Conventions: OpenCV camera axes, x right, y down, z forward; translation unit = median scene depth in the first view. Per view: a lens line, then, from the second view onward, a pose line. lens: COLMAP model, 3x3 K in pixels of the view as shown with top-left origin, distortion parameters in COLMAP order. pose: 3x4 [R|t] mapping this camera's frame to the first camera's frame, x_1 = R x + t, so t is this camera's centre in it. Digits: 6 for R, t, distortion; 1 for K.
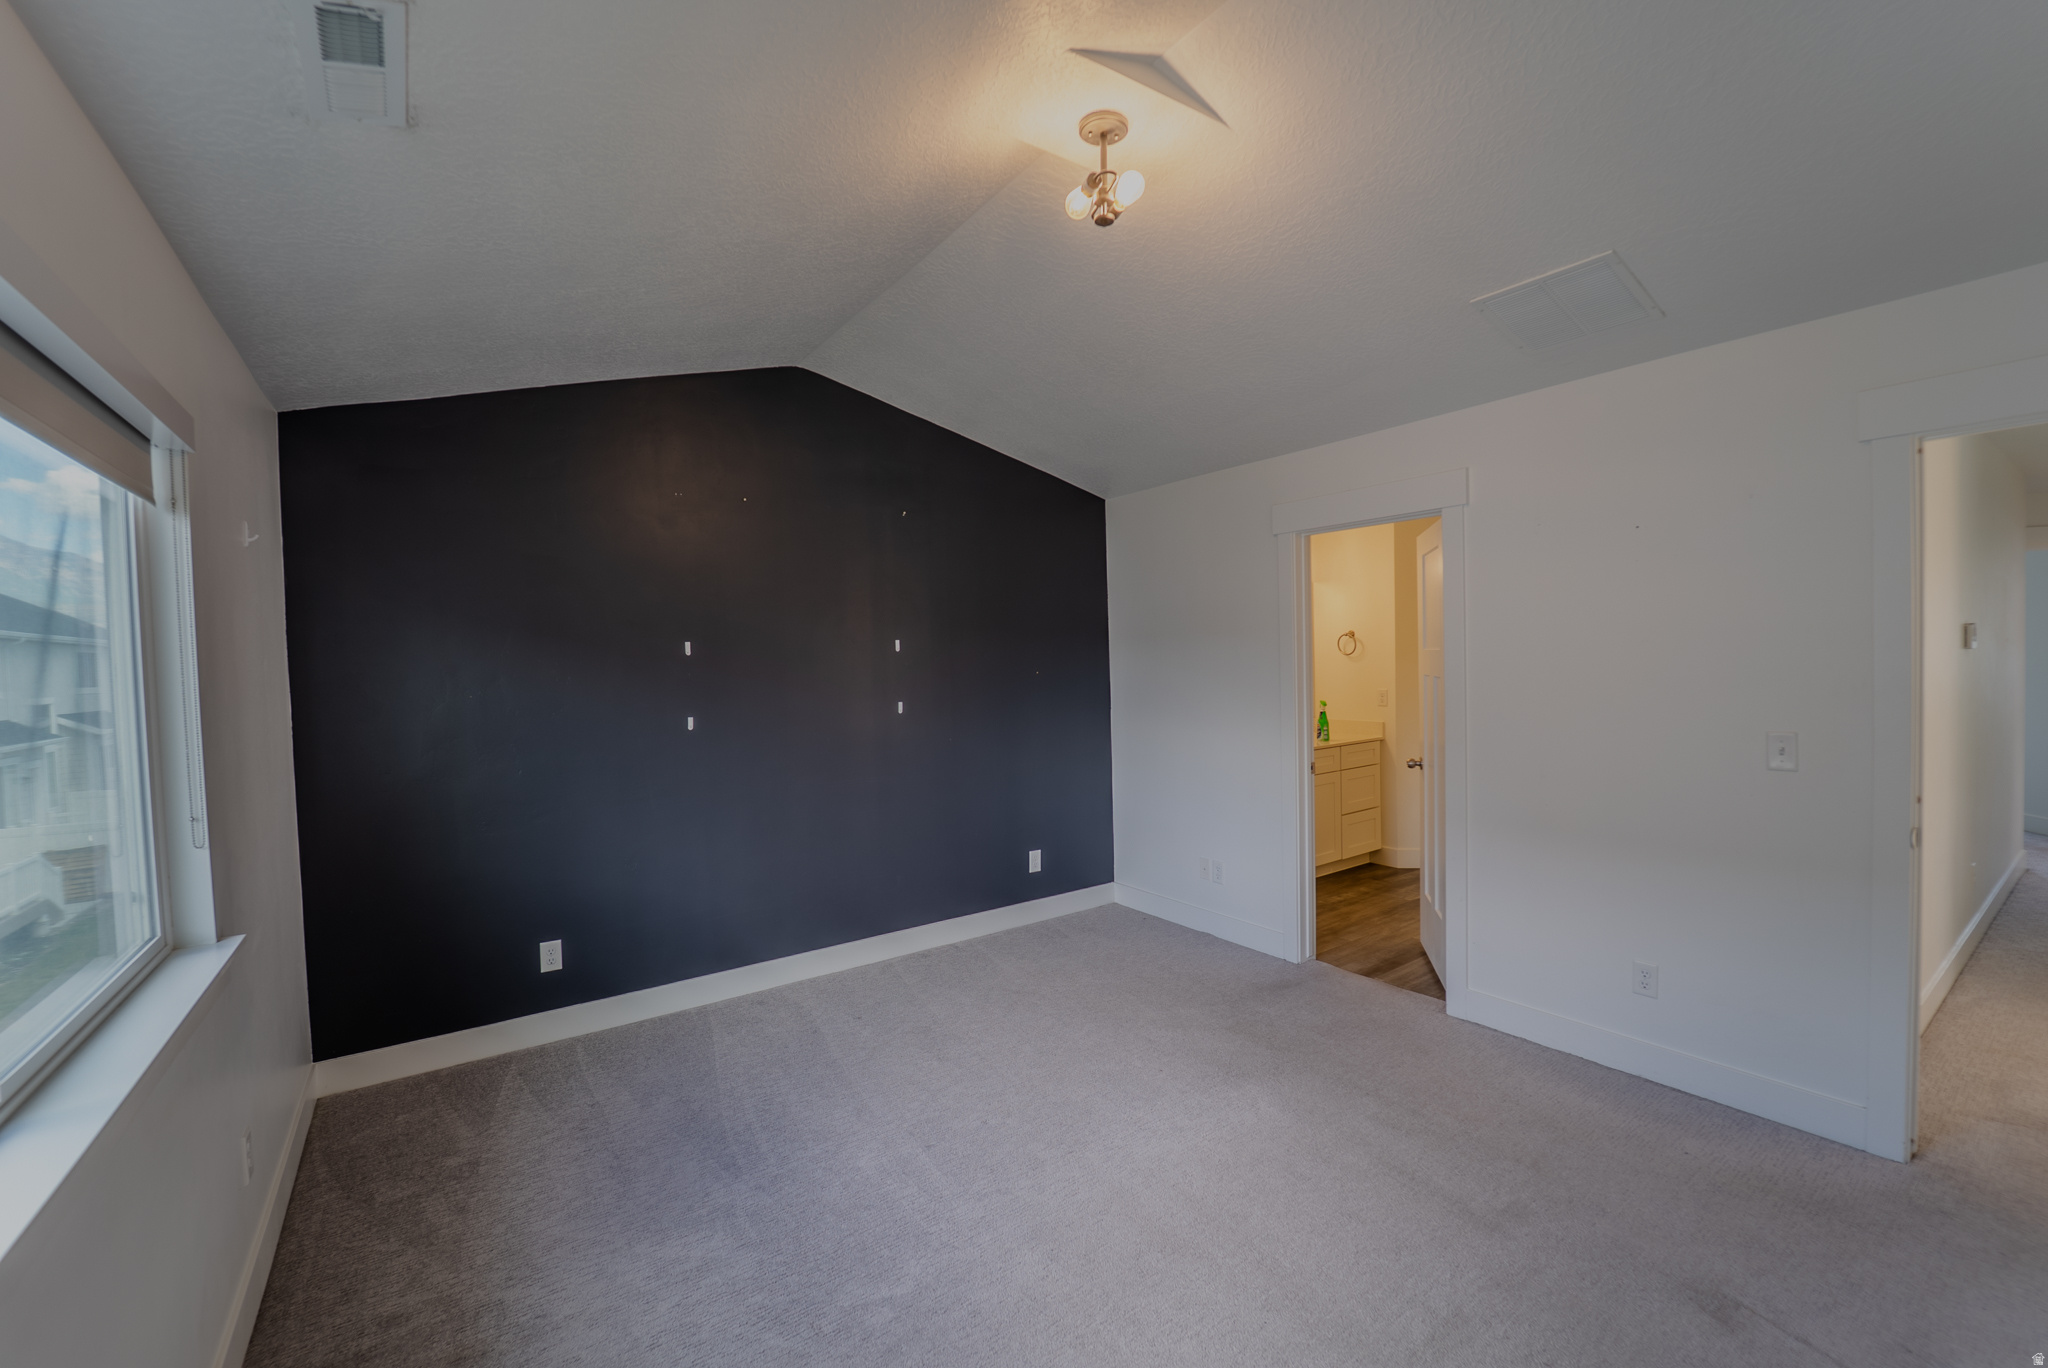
lens RADIAL K [[839.0, 0, 1029.5], [0, 839.0, 682.9], [0, 0, 1]] dist [-0.019725, -0.000112]
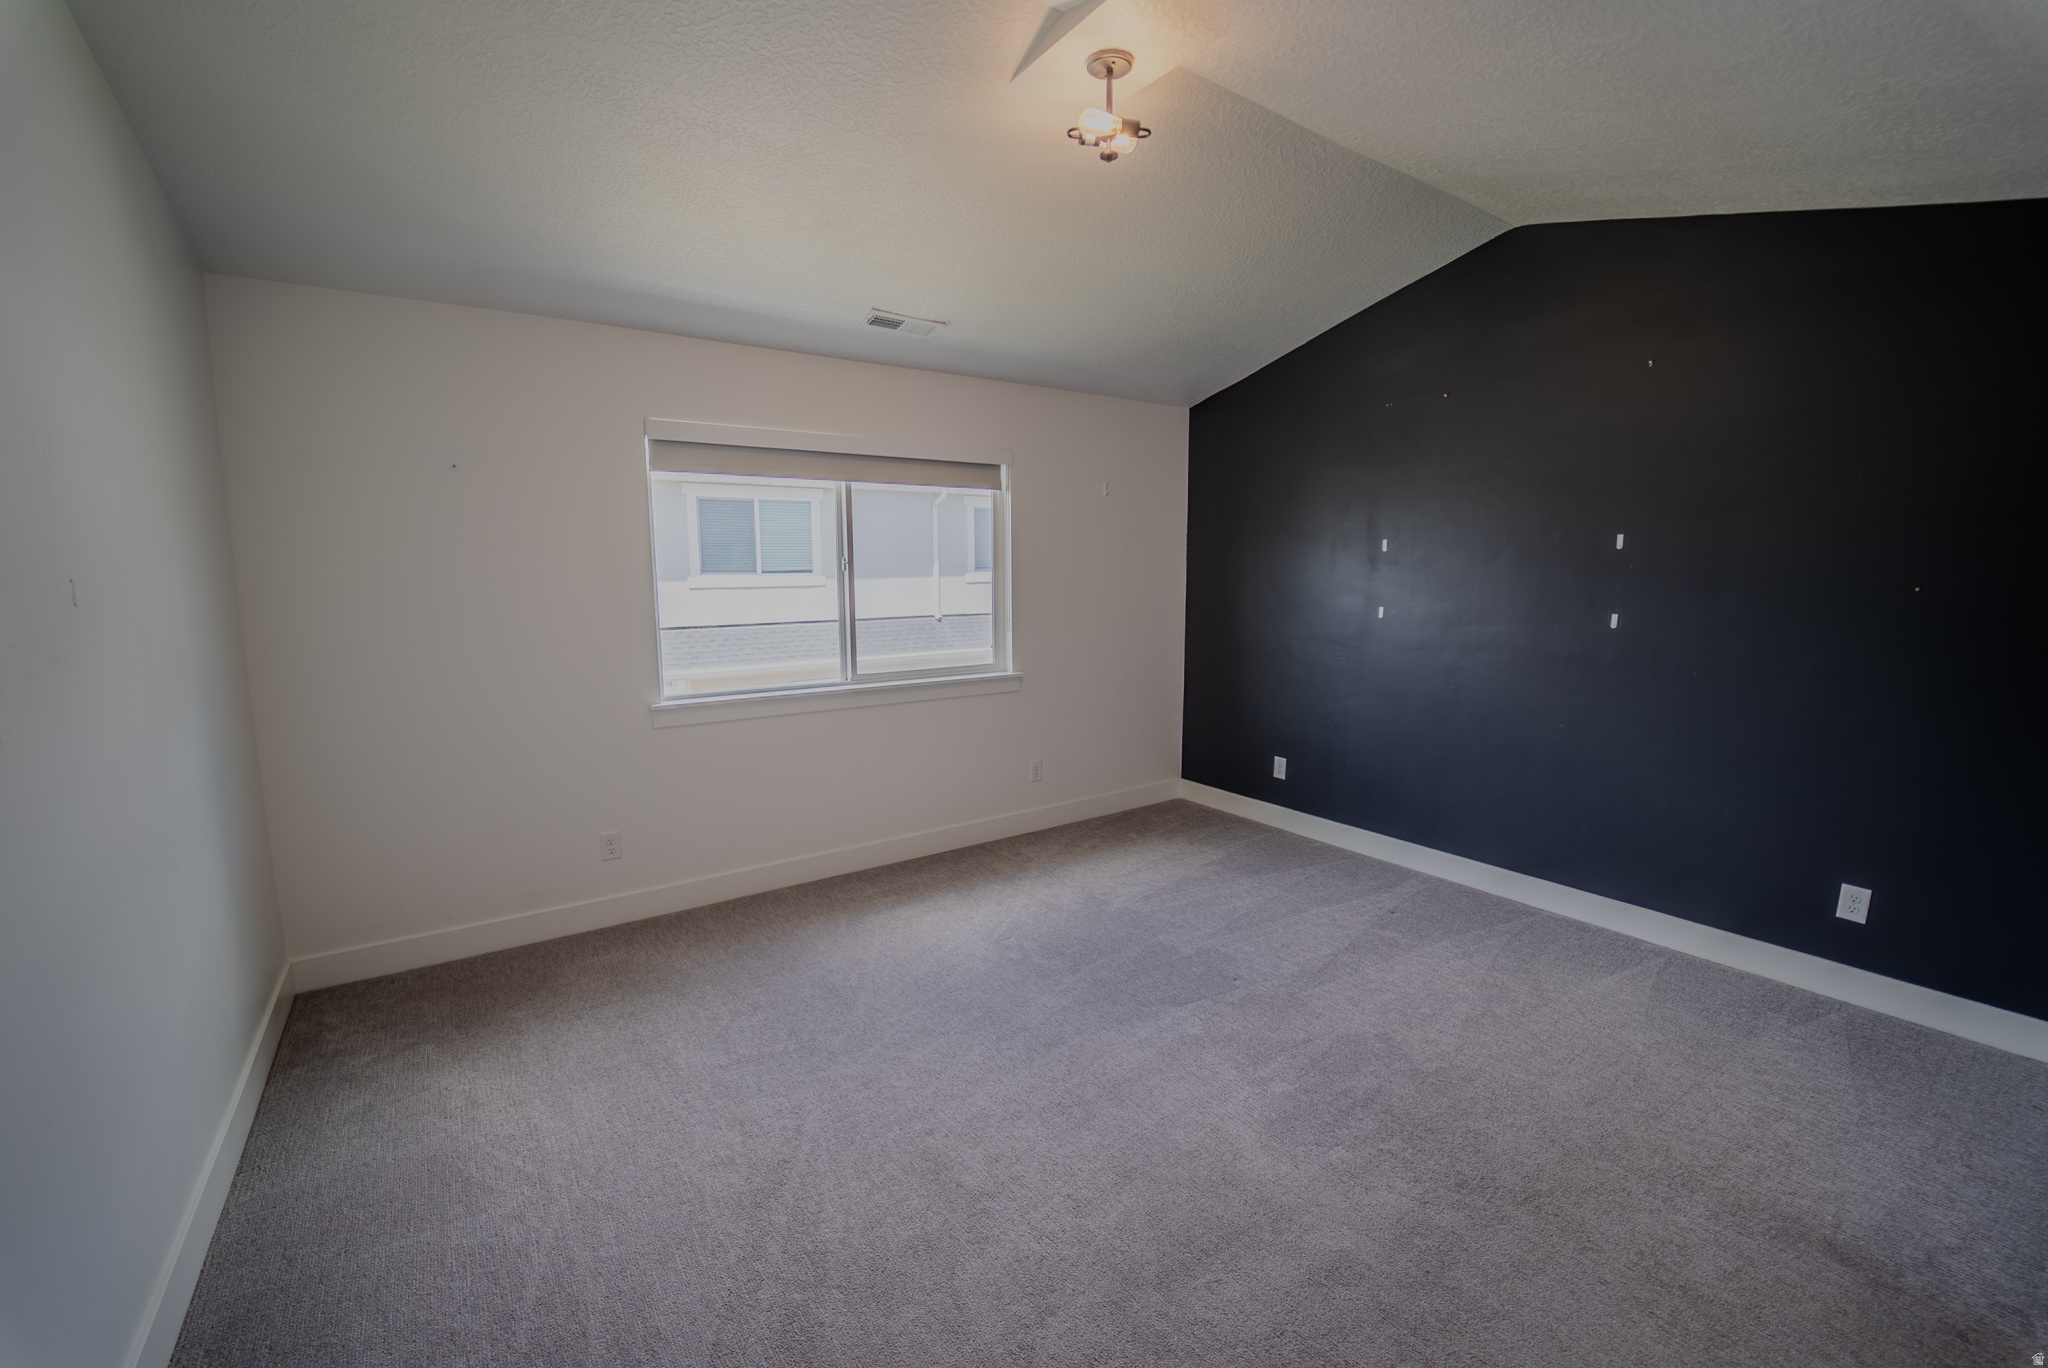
lens RADIAL K [[839.0, 0, 1029.5], [0, 839.0, 682.9], [0, 0, 1]] dist [-0.019725, -0.000112]
pose [[0.000667, 0.164927, -0.986306, 0.963021], [-0.026605, 0.985960, 0.164851, -0.041907], [0.999646, 0.026131, 0.005045, 0.692350]]
